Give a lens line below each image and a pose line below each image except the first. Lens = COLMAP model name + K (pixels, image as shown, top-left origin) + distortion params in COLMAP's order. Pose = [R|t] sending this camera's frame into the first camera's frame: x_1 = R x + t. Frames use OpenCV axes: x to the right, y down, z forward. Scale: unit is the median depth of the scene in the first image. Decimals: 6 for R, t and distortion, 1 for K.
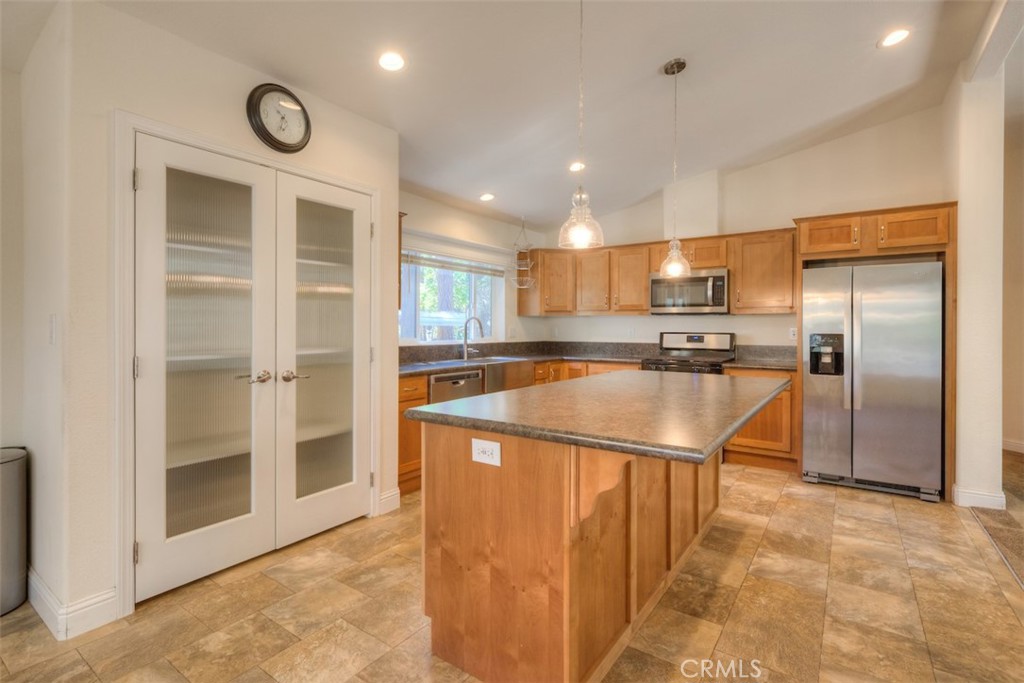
lens RADIAL K [[477.0, 0, 516.0], [0, 477.0, 332.5], [0, 0, 1]] dist [0.002231, 0.000699]
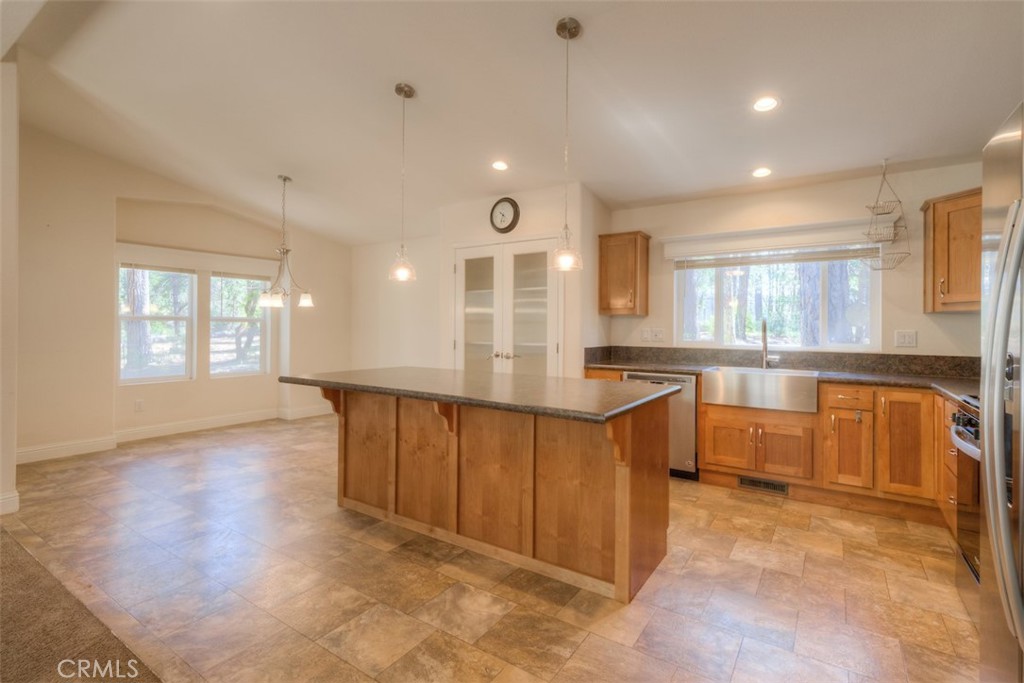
lens RADIAL K [[477.0, 0, 516.7], [0, 477.0, 334.5], [0, 0, 1]] dist [0.002231, 0.000699]
pose [[0.027899, 0.009103, -0.999569, 1.385574], [-0.019476, 0.999774, 0.008562, -0.005617], [0.999421, 0.019229, 0.028070, 1.032033]]
